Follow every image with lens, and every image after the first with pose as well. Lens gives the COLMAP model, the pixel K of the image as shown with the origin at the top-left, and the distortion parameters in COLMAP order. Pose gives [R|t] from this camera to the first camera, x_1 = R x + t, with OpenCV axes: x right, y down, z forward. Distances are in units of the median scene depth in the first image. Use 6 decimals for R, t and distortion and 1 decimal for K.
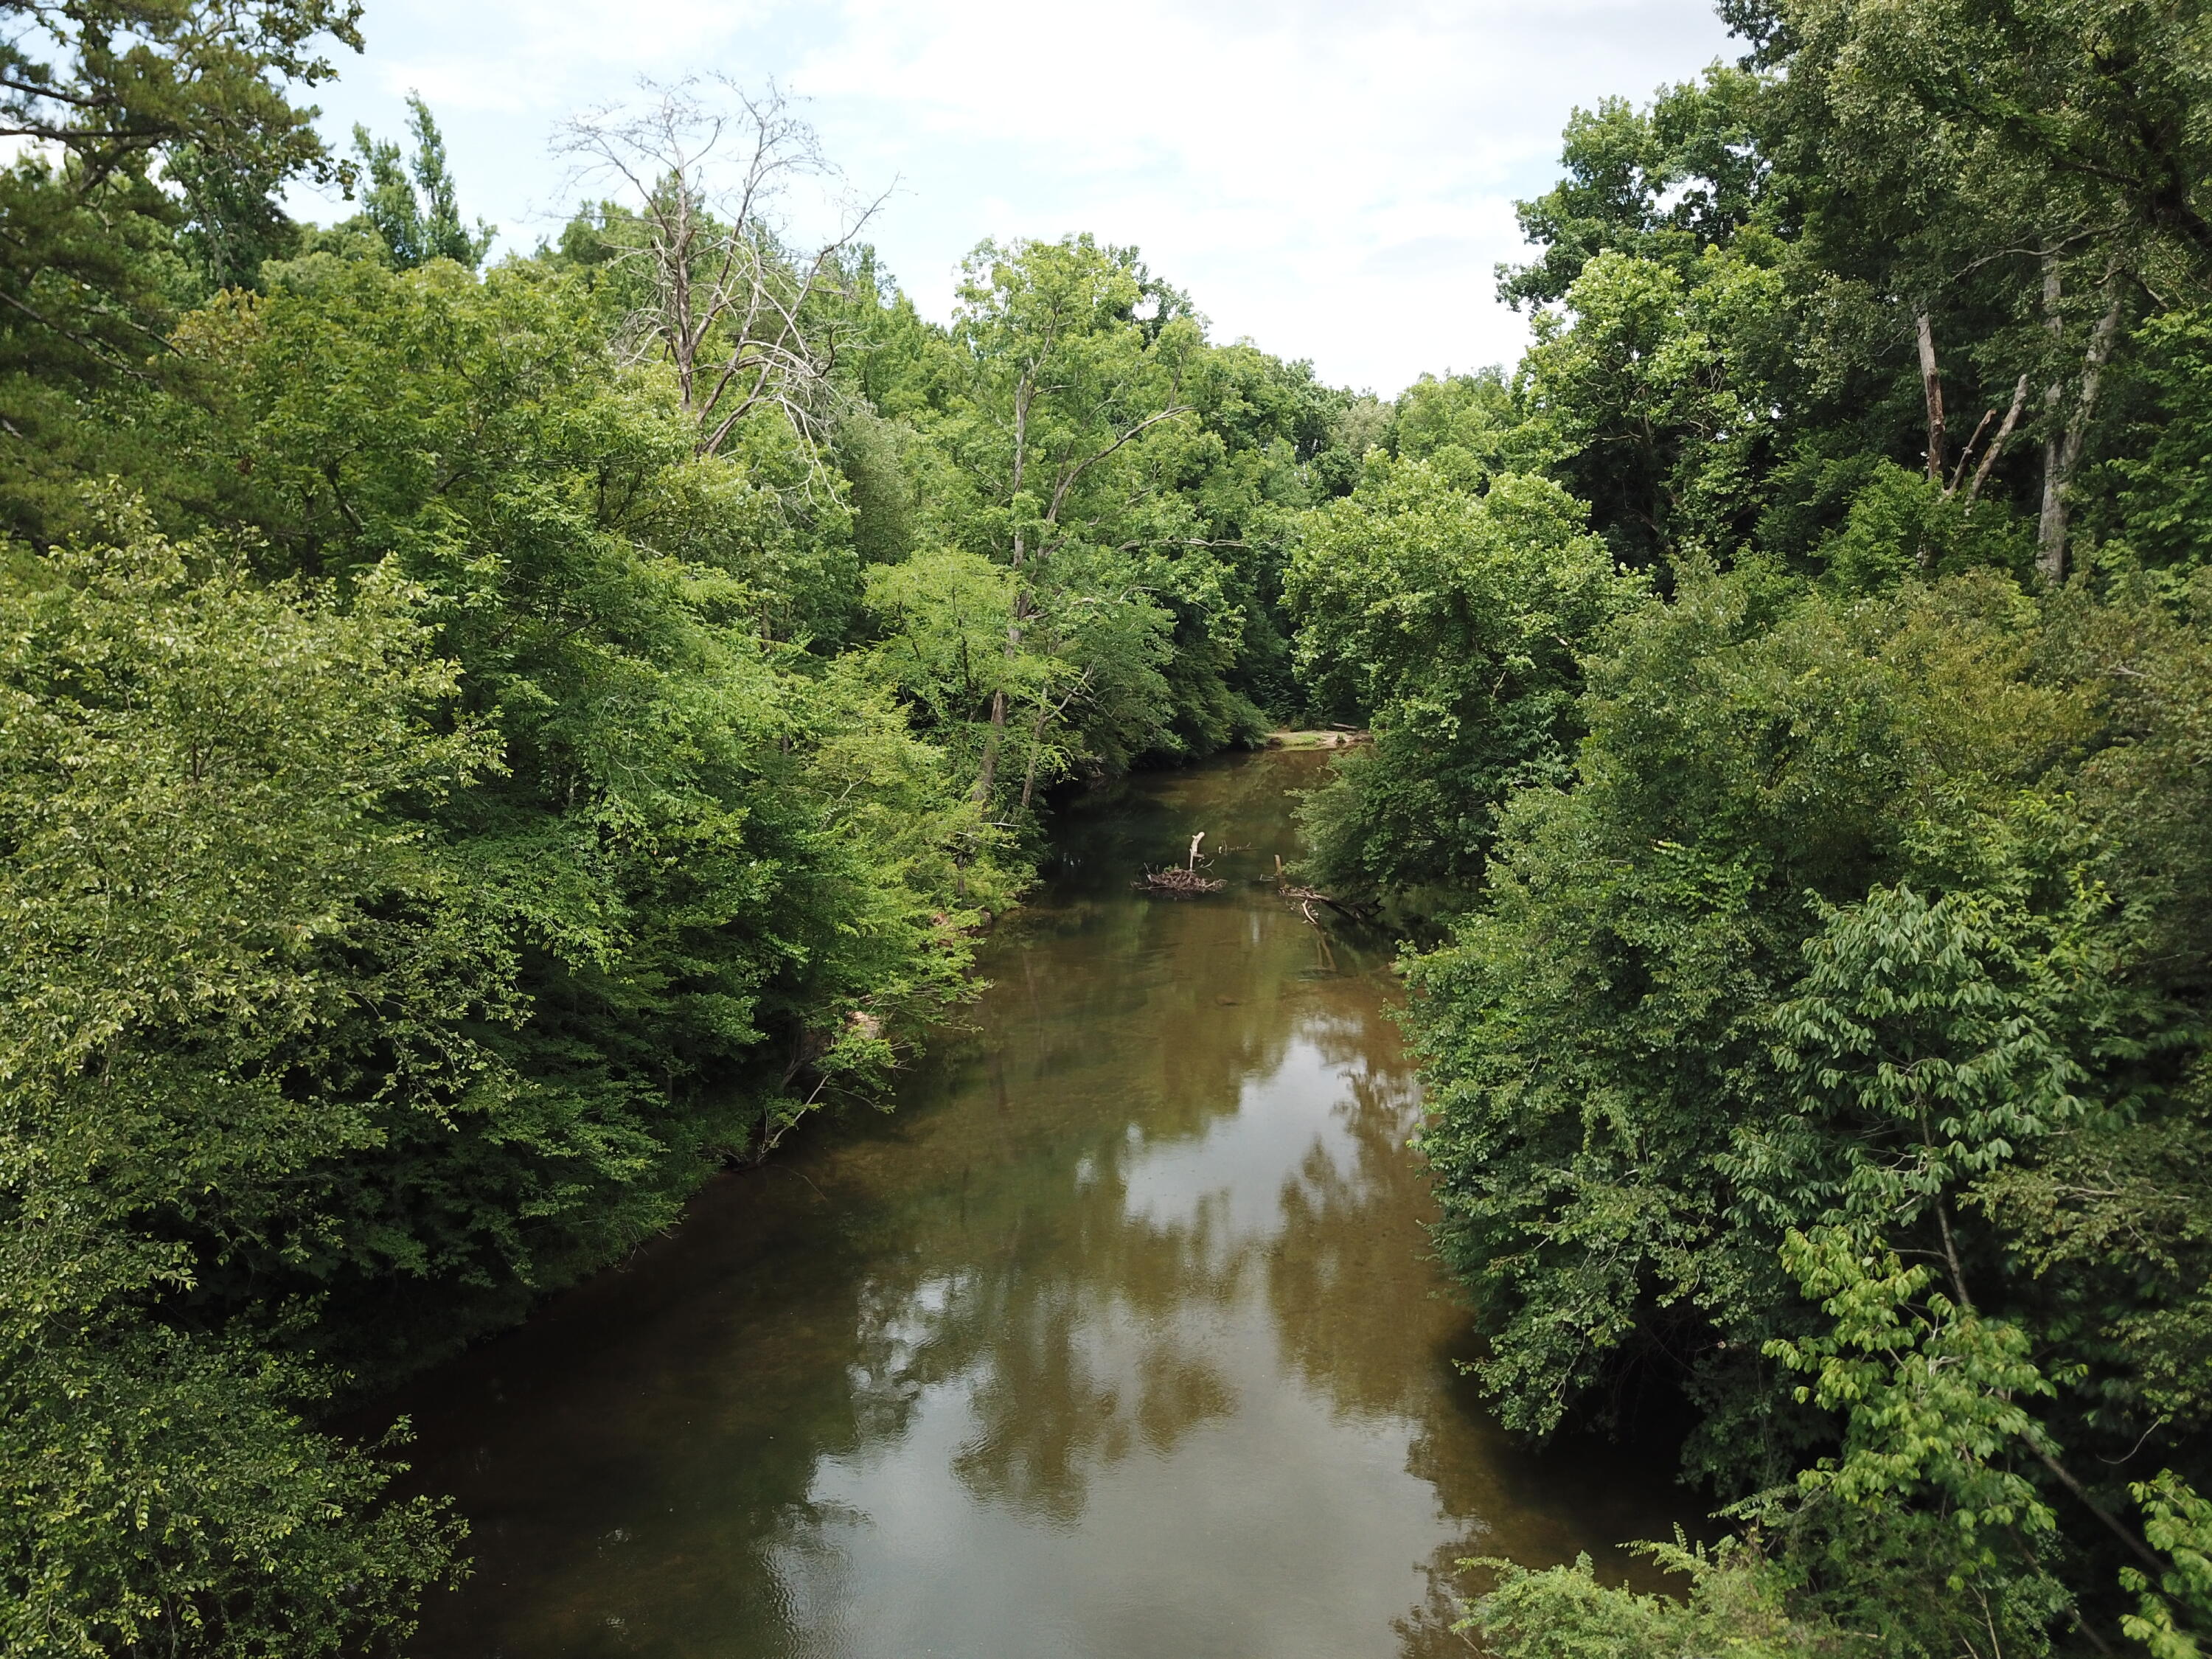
lens RADIAL K [[1721.6, 0, 1116.5], [0, 1721.6, 837.7], [0, 0, 1]] dist [-0.000097, 0.005821]
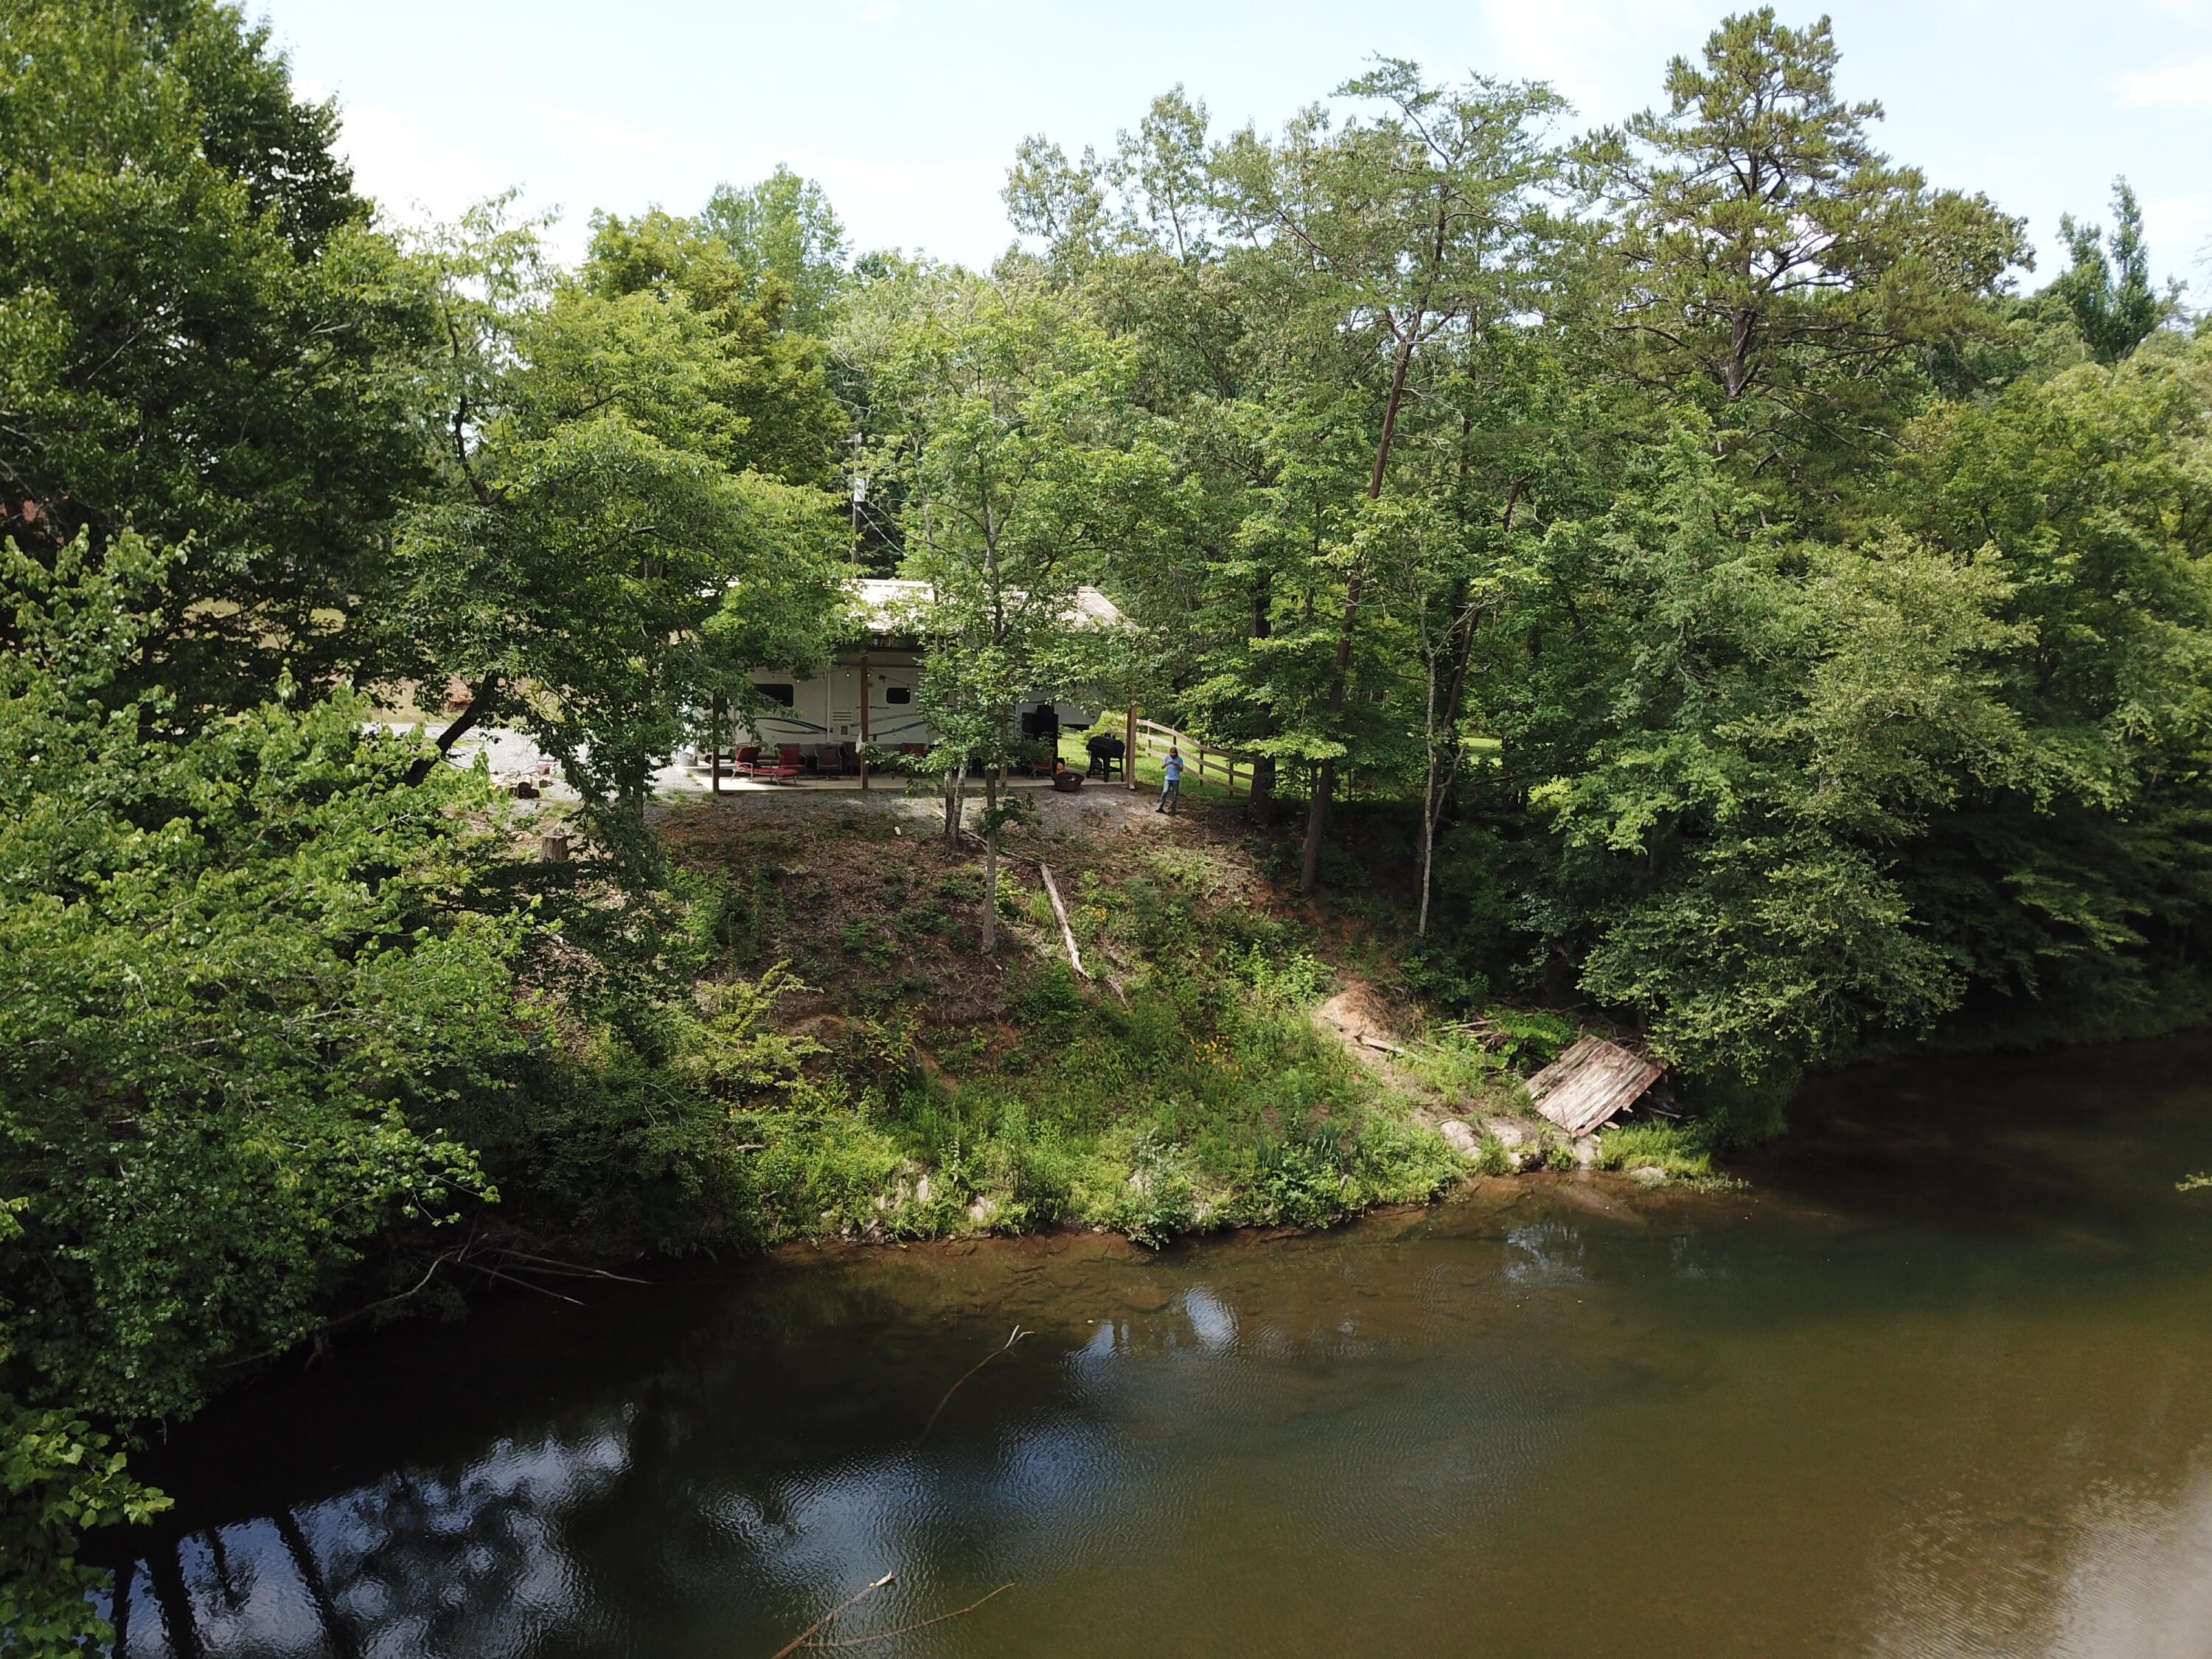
lens RADIAL K [[1721.6, 0, 1113.4], [0, 1721.6, 841.0], [0, 0, 1]] dist [-0.000097, 0.005821]
pose [[0.627549, 0.106941, -0.771197, 0.354905], [-0.124931, 0.991518, 0.035833, 0.160209], [0.768488, 0.073859, 0.635587, -0.724746]]
